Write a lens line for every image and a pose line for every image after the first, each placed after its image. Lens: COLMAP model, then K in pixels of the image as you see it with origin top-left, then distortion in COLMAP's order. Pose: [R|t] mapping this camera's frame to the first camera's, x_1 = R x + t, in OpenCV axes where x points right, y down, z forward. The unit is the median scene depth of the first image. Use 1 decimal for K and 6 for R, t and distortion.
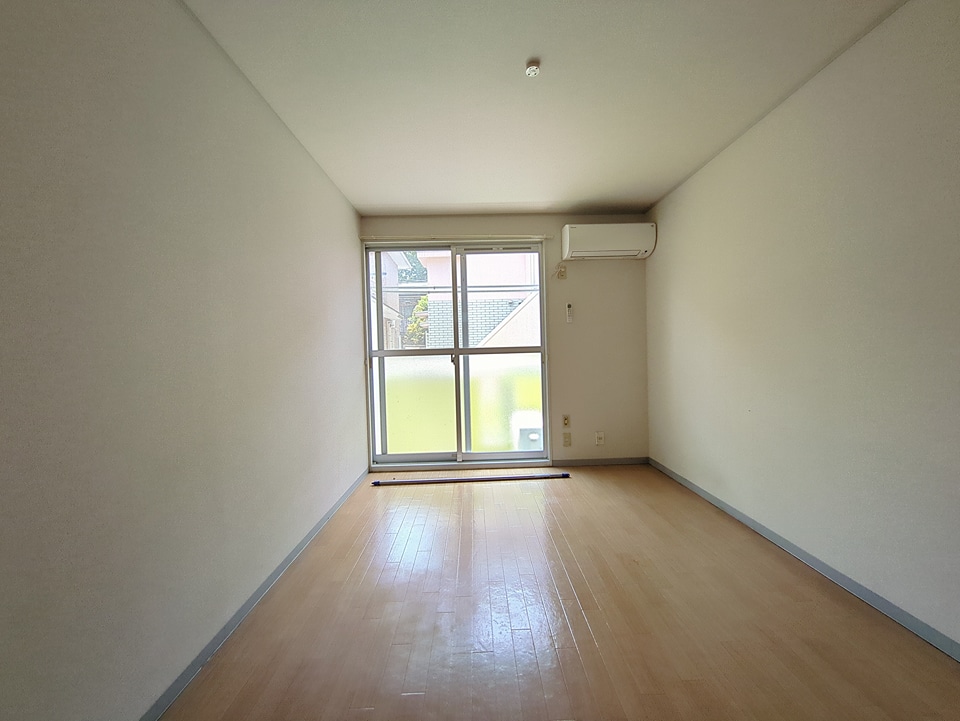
lens RADIAL K [[379.1, 0, 480.0], [0, 379.1, 360.5], [0, 0, 1]] dist [-0.000421, 0.000777]
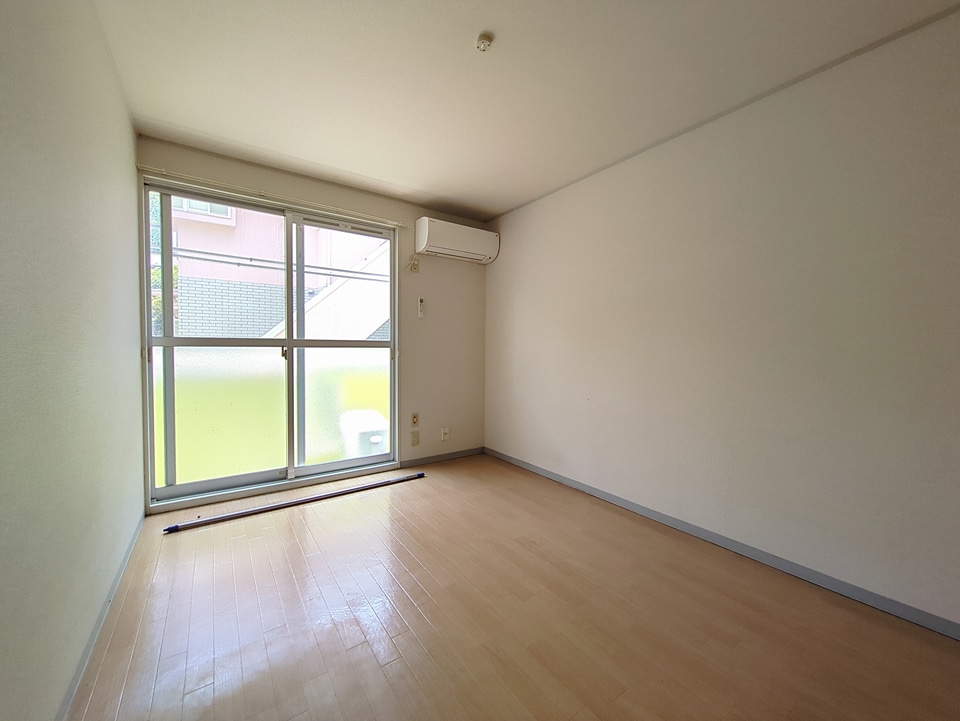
lens RADIAL K [[379.1, 0, 480.0], [0, 379.1, 360.5], [0, 0, 1]] dist [-0.000421, 0.000777]
pose [[0.826862, 0.014686, 0.562213, -0.183366], [-0.015909, 0.999870, -0.002720, 0.009593], [-0.562180, -0.006695, 0.826988, 0.106904]]
